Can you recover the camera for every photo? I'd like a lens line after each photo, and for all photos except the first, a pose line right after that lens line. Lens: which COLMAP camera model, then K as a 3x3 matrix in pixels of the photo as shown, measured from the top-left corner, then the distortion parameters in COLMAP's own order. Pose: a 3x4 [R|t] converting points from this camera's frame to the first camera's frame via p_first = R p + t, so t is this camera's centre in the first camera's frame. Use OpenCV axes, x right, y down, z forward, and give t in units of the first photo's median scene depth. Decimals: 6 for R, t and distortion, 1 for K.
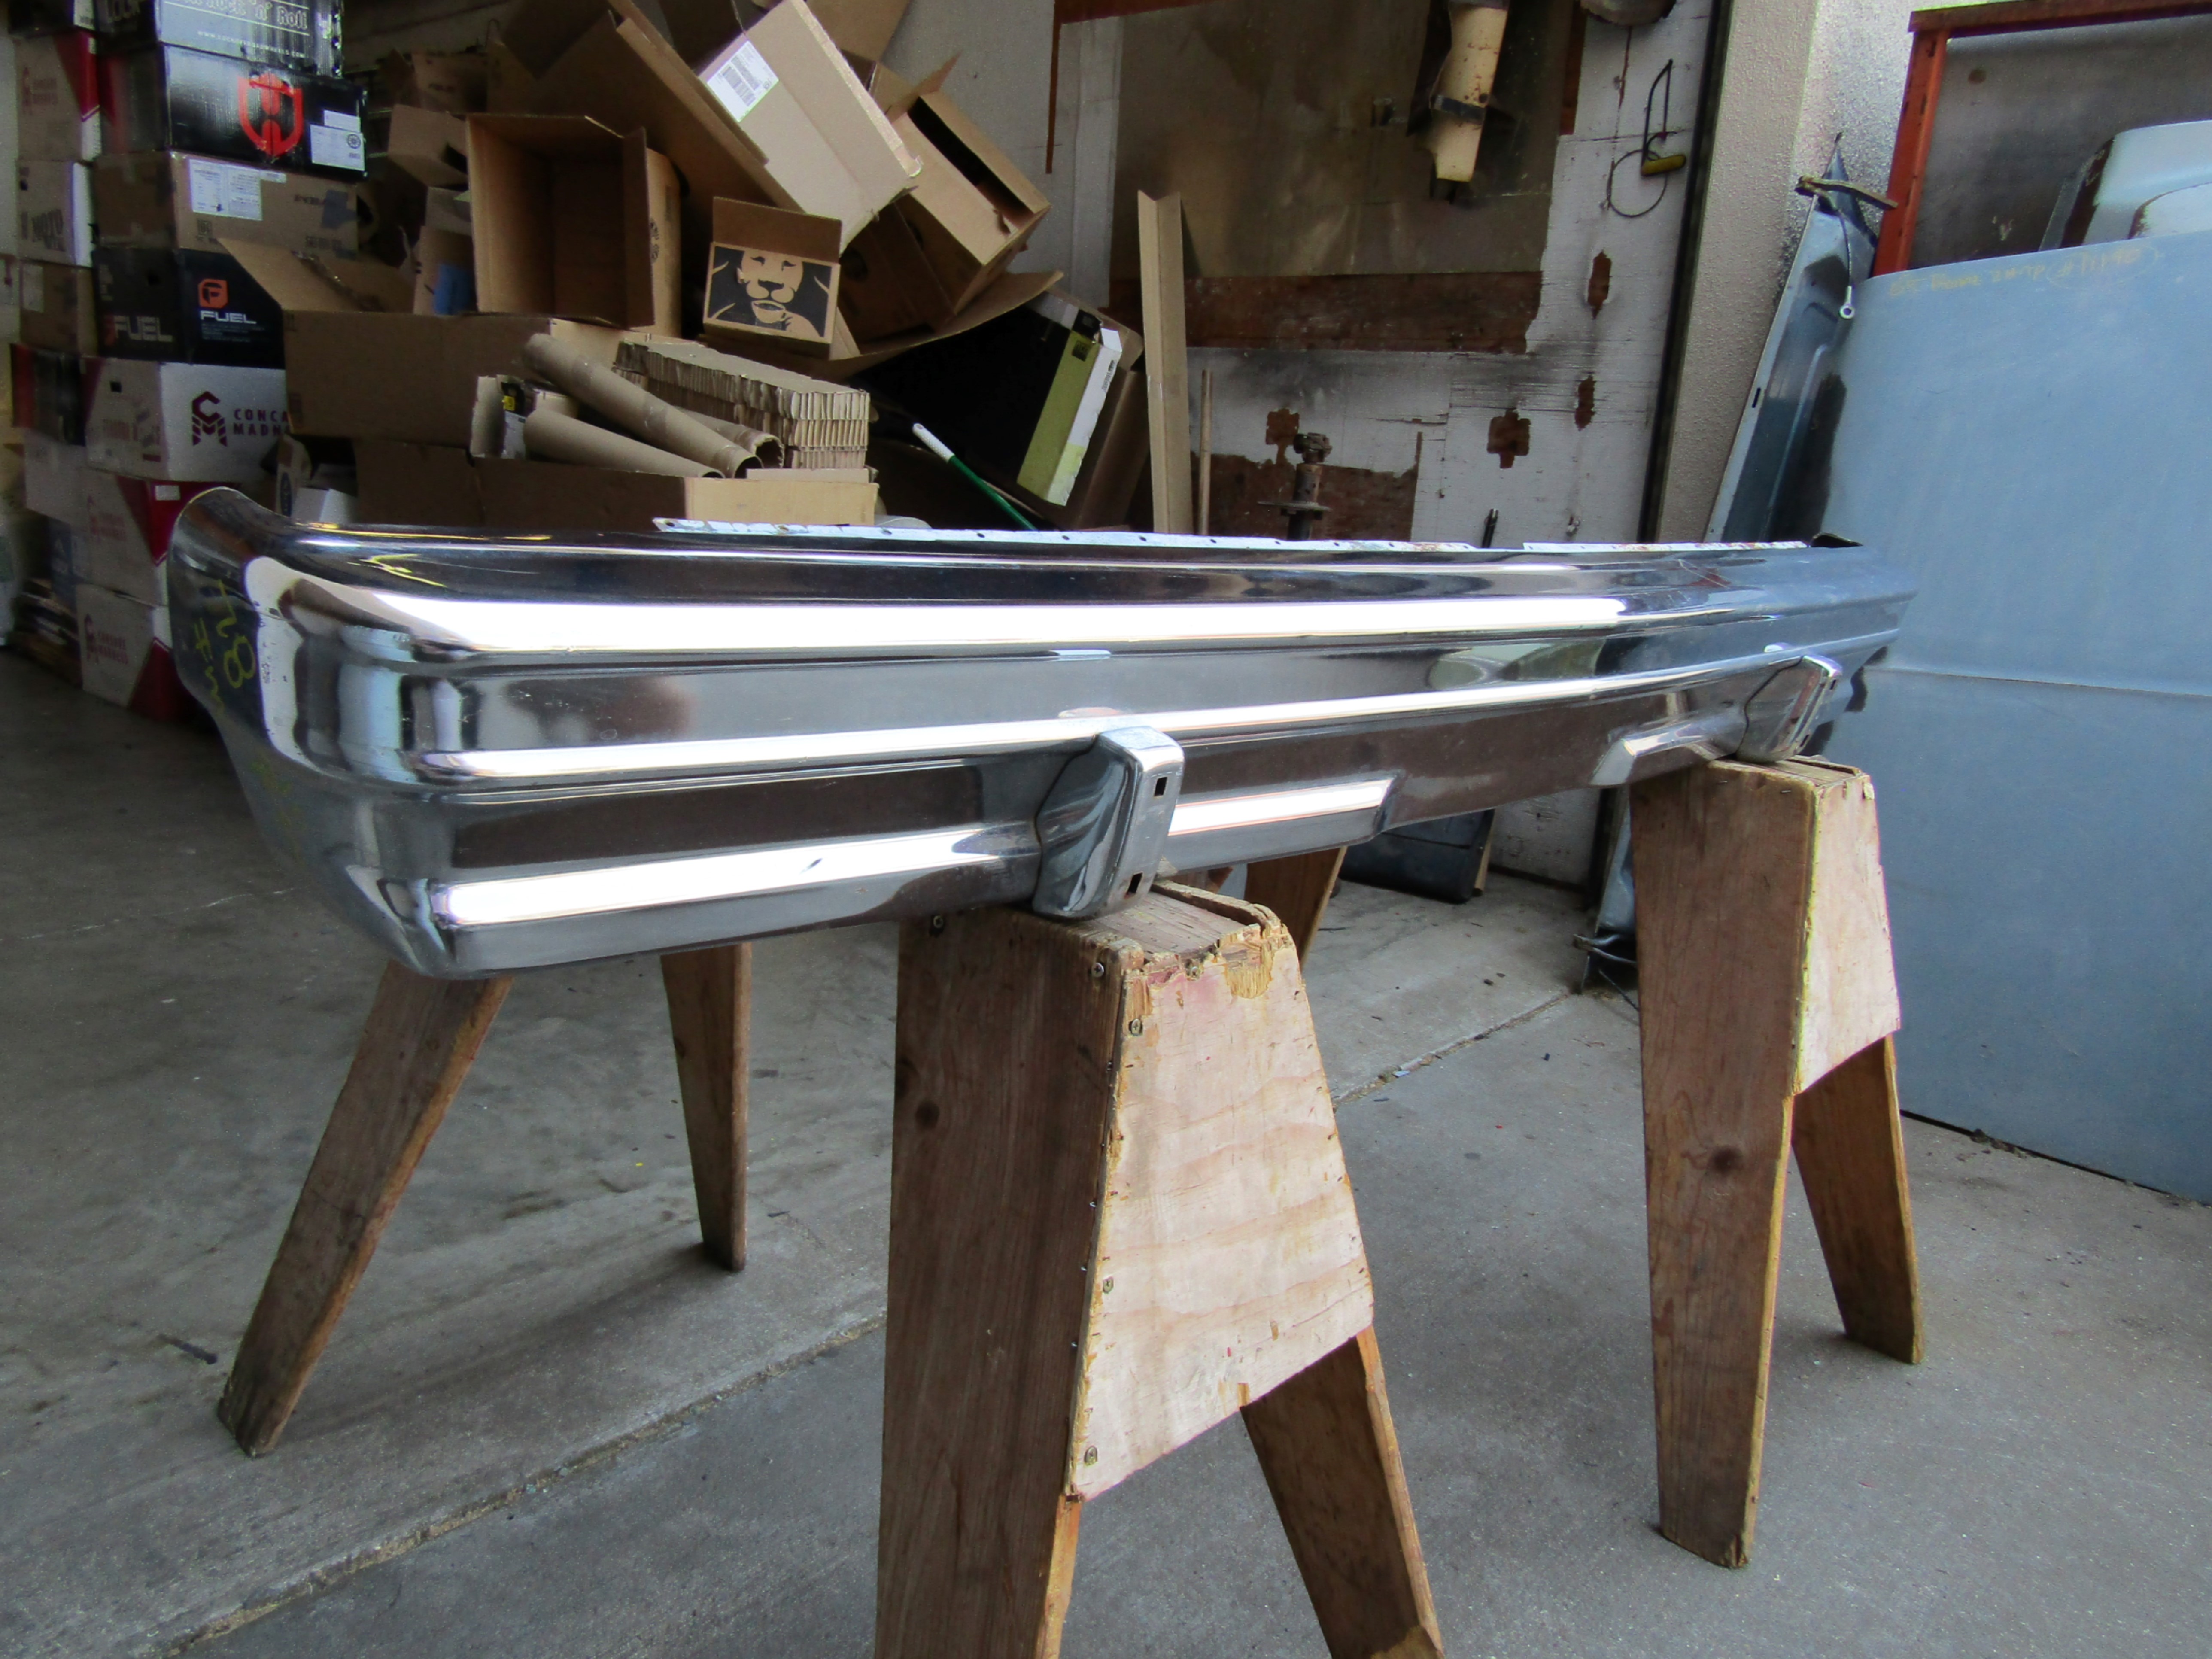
lens RADIAL K [[1574.8, 0, 1101.7], [0, 1574.8, 822.3], [0, 0, 1]] dist [-0.006523, -0.001738]
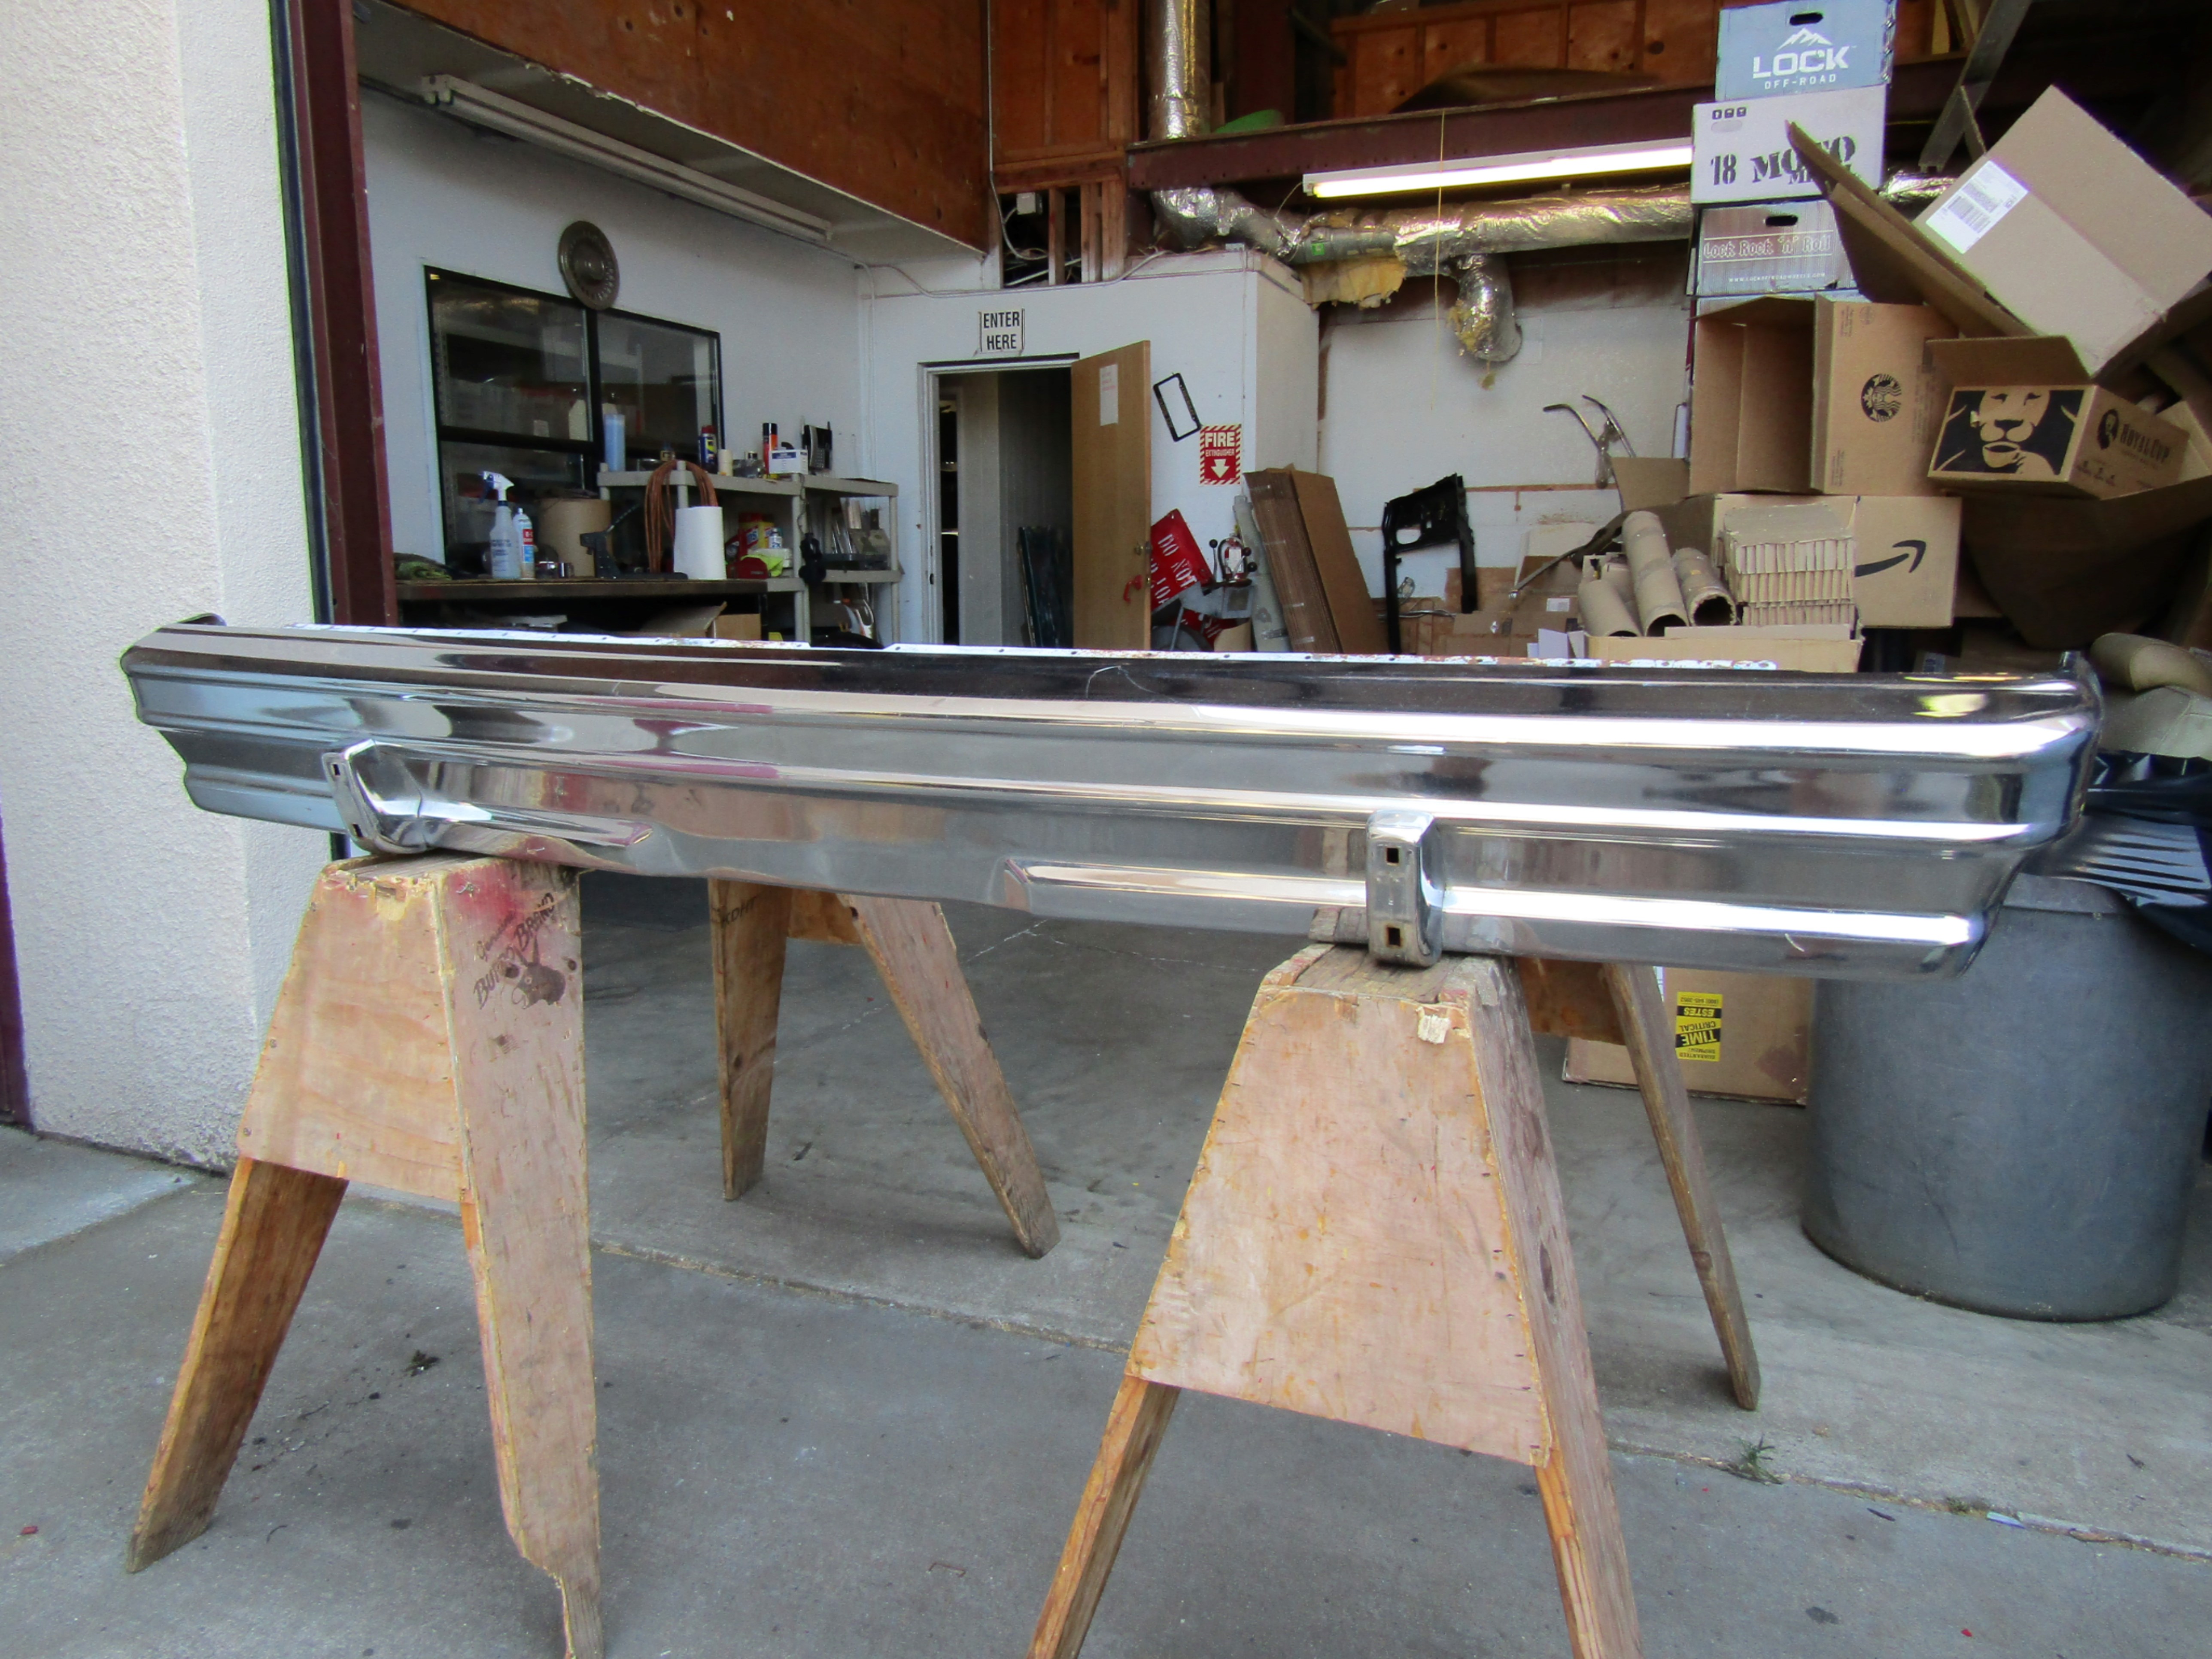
lens RADIAL K [[1574.8, 0, 1106.1], [0, 1574.8, 837.4], [0, 0, 1]] dist [-0.006523, -0.001738]
pose [[0.340049, 0.086132, -0.936455, 0.900584], [-0.198529, 0.979929, 0.018040, -0.069214], [0.919213, 0.179779, 0.350323, 0.558308]]
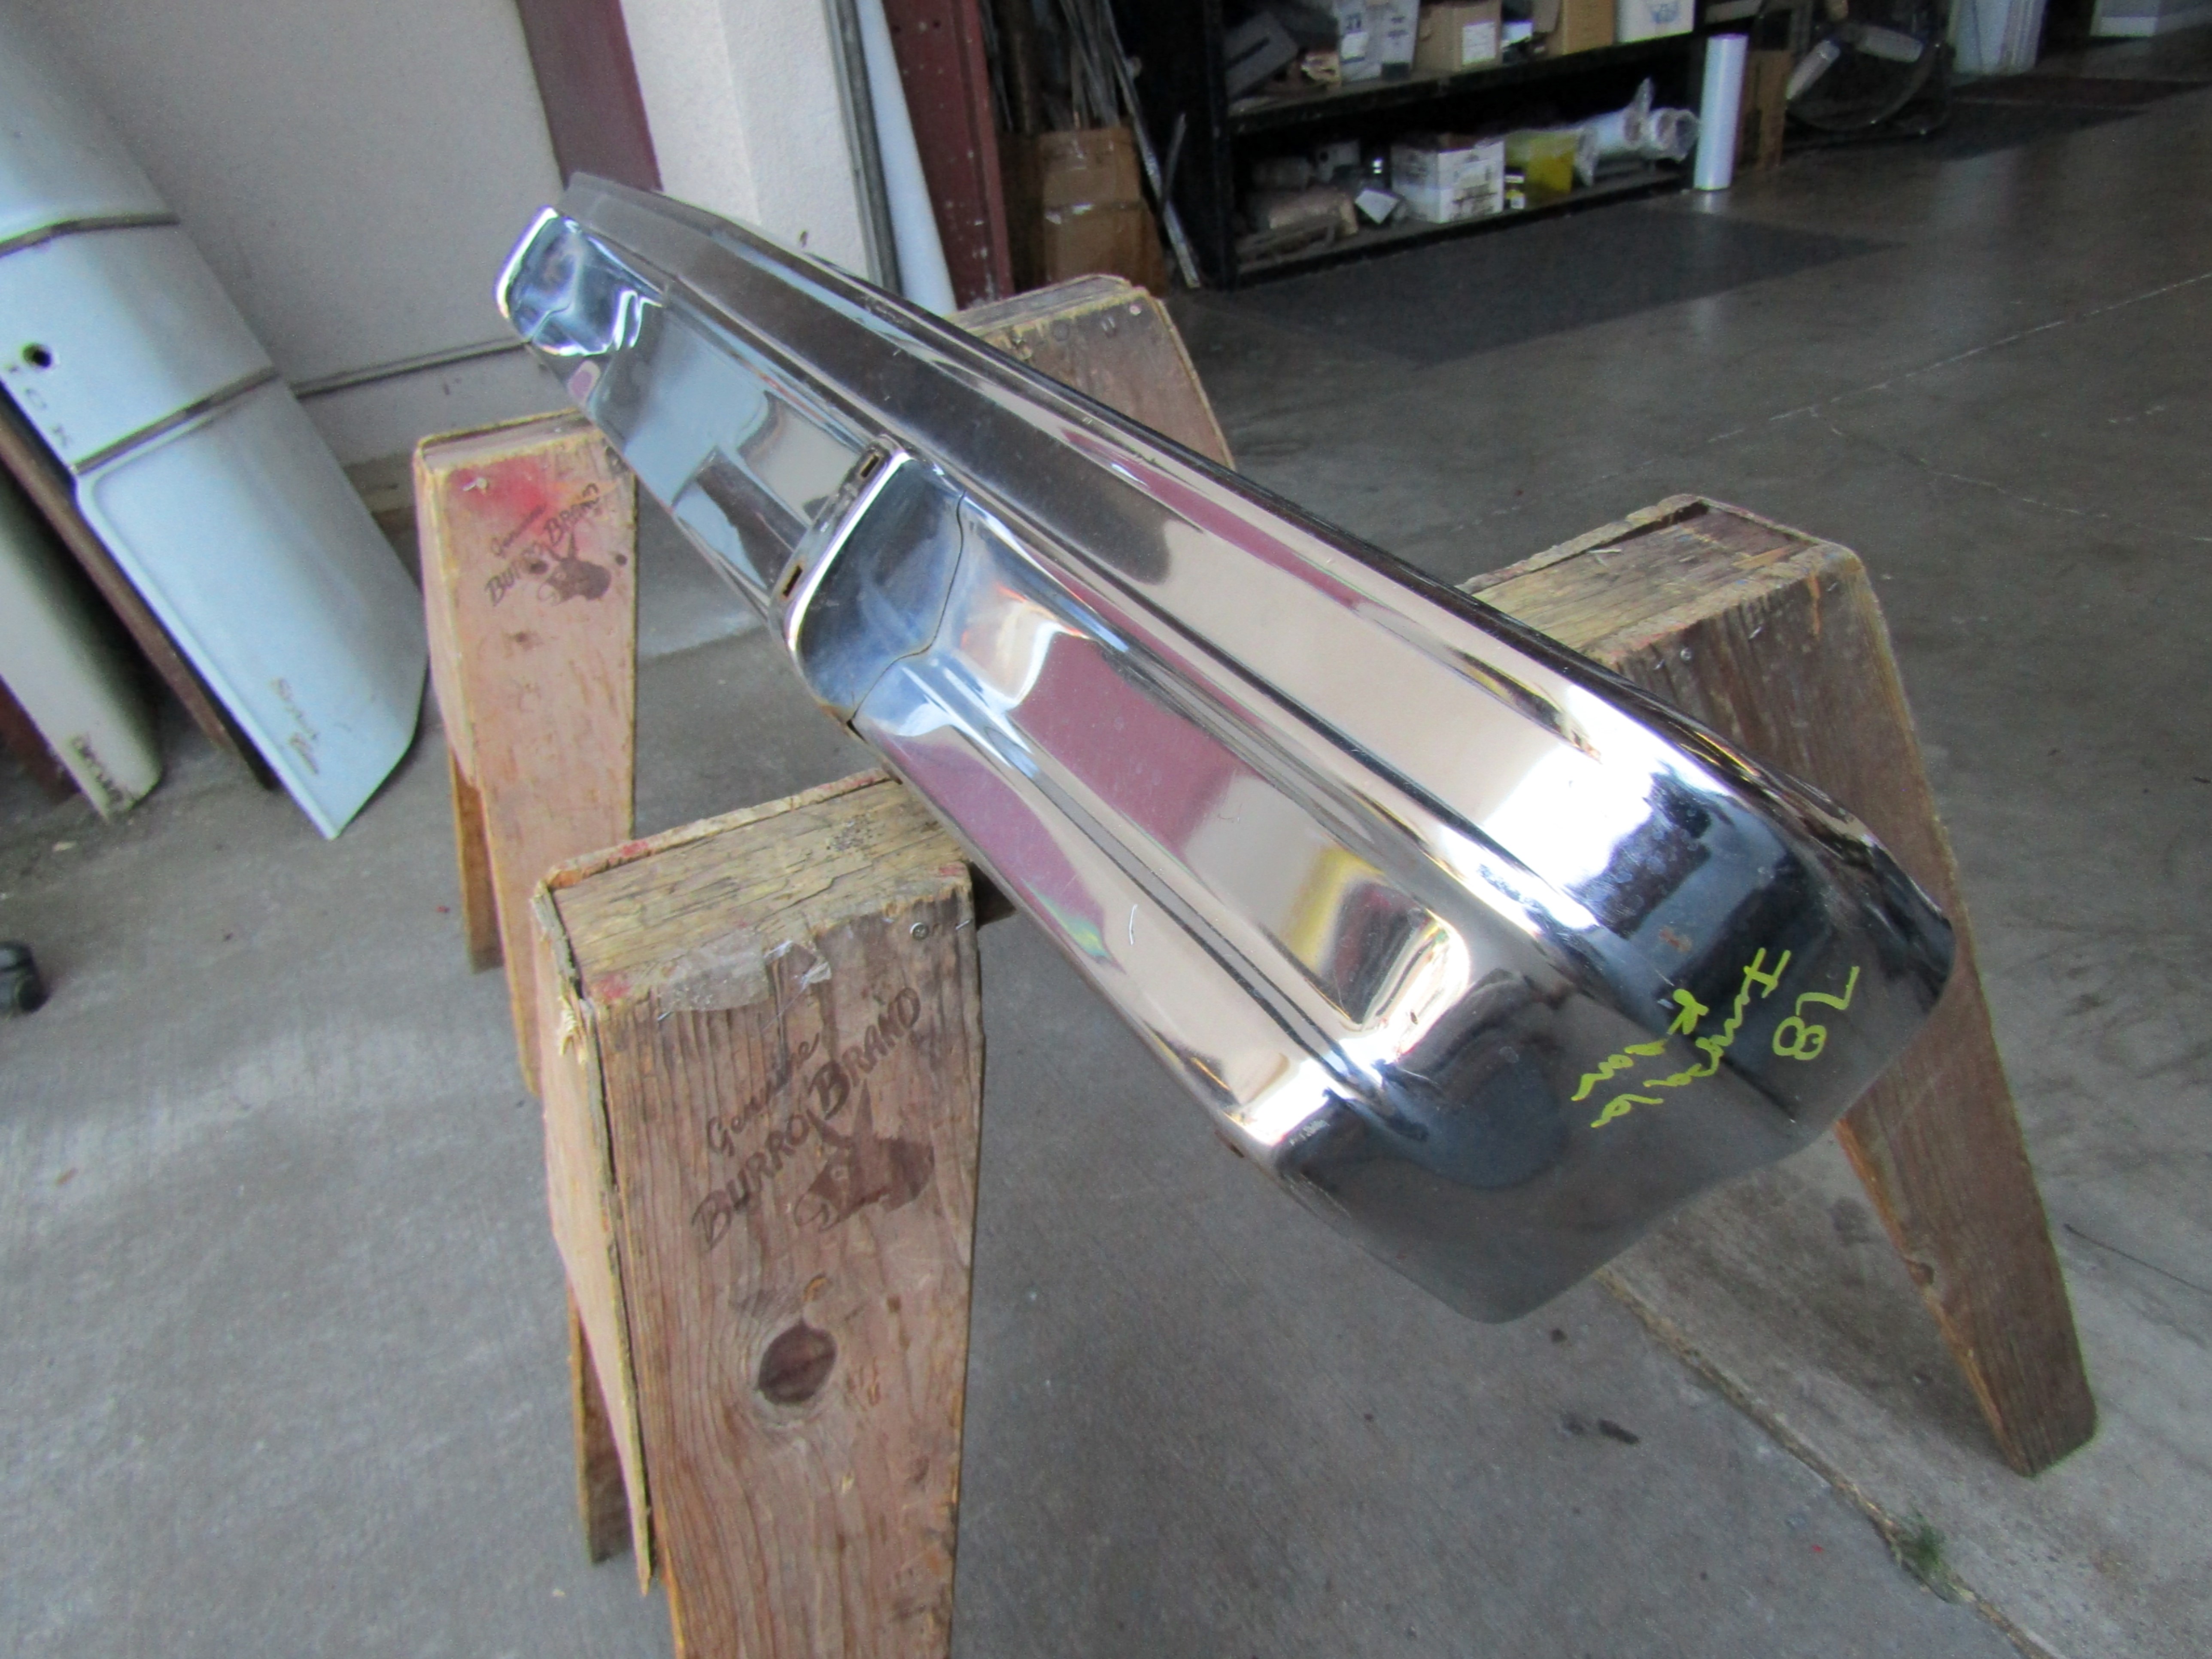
lens RADIAL K [[1574.8, 0, 1110.4], [0, 1574.8, 841.0], [0, 0, 1]] dist [-0.006523, -0.001738]
pose [[-0.334923, 0.456019, -0.824544, 0.674486], [-0.145508, 0.839556, 0.523425, -0.275450], [0.930942, 0.295285, -0.214833, 1.065186]]
